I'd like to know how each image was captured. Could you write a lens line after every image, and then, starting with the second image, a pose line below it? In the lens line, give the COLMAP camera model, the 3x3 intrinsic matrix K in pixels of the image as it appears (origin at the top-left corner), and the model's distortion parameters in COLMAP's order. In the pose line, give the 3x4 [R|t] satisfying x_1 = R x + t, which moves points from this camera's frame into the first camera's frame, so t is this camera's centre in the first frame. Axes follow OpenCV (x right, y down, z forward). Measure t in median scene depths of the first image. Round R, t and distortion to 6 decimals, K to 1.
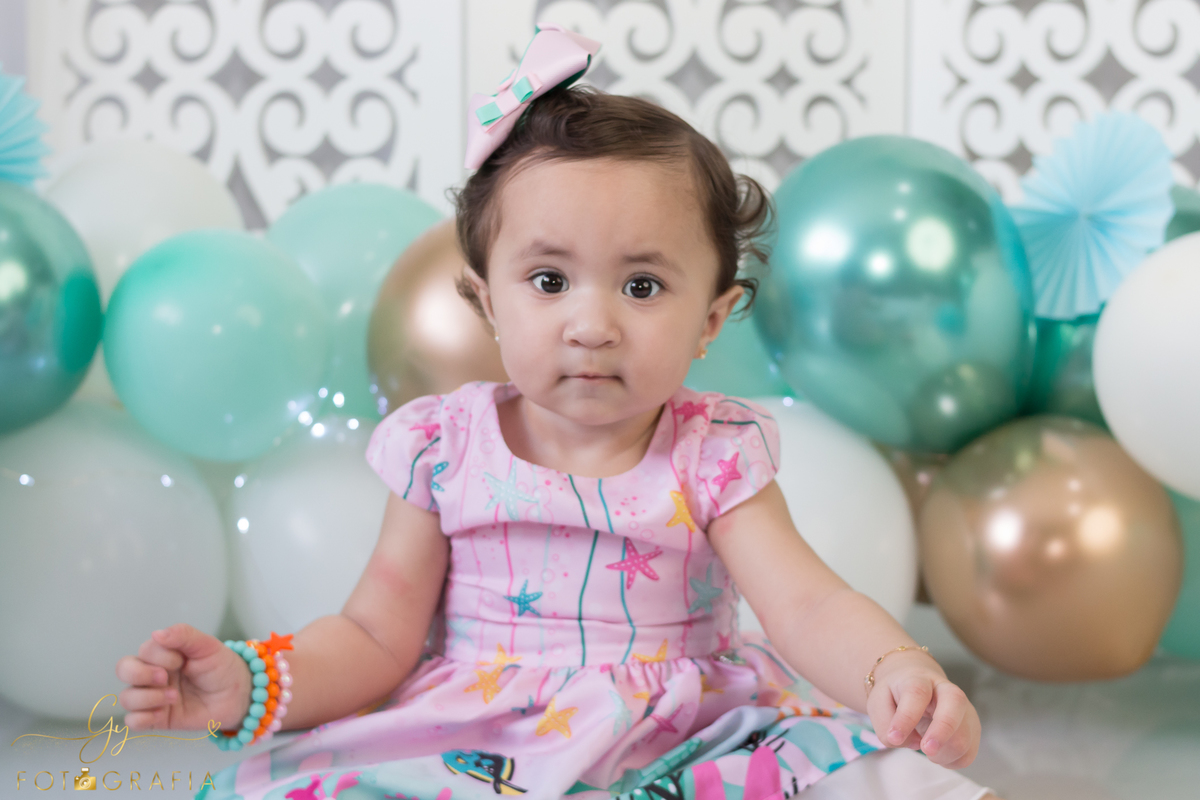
lens RADIAL K [[1988.7, 0, 620.8], [0, 1988.7, 441.0], [0, 0, 1]] dist [-0.046081, 0.000000]
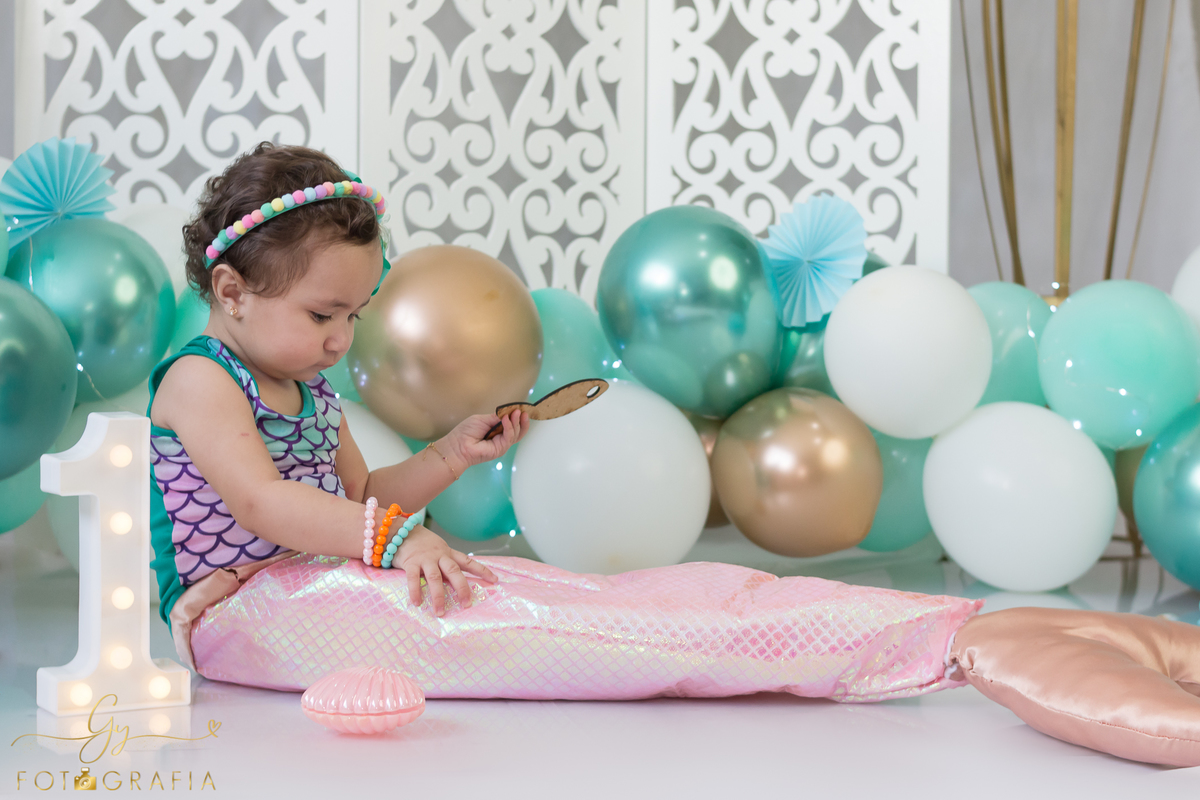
lens RADIAL K [[1988.7, 0, 581.1], [0, 1988.7, 396.6], [0, 0, 1]] dist [-0.046081, 0.000000]
pose [[0.968478, -0.003362, 0.249077, -0.311253], [0.029446, 0.994443, -0.101073, 0.137997], [-0.247353, 0.105221, 0.963195, -0.428460]]
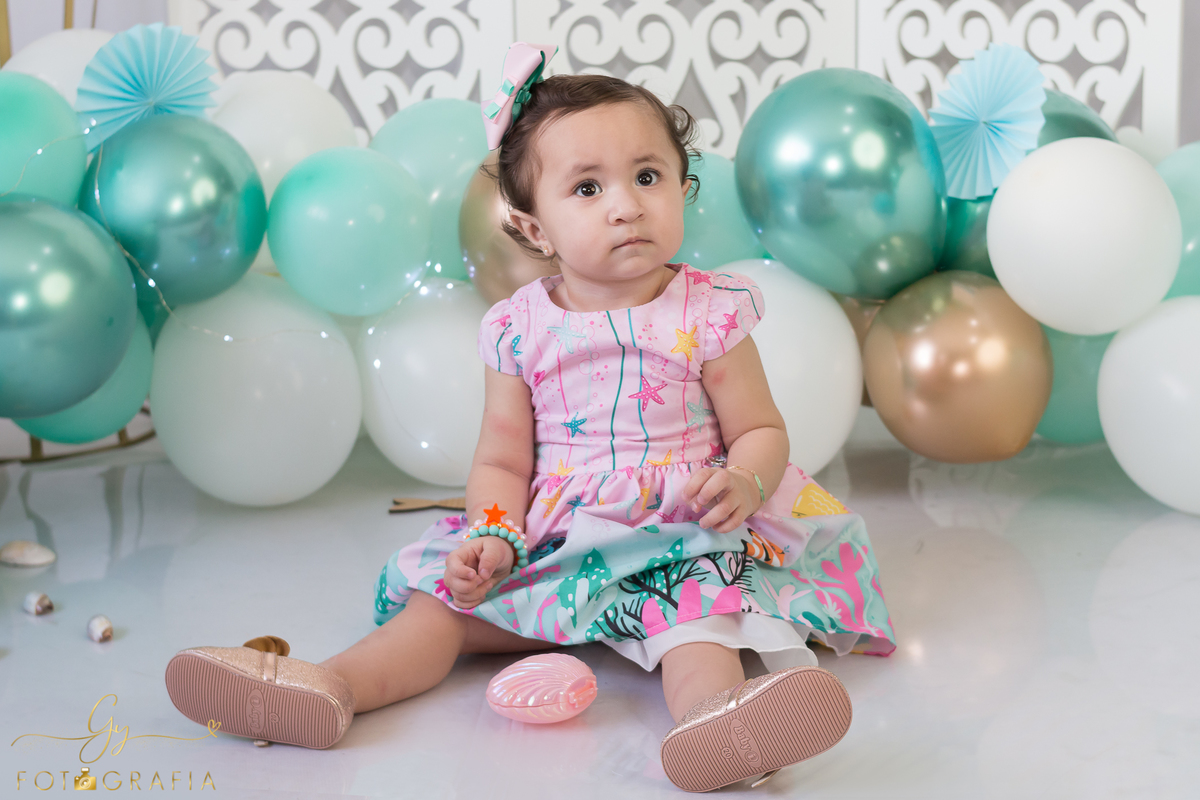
lens RADIAL K [[1988.7, 0, 624.4], [0, 1988.7, 392.9], [0, 0, 1]] dist [-0.046081, 0.000000]
pose [[0.999691, -0.022116, 0.011347, -0.030629], [0.021000, 0.995680, 0.090449, -0.054481], [-0.013298, -0.090182, 0.995836, -0.357223]]
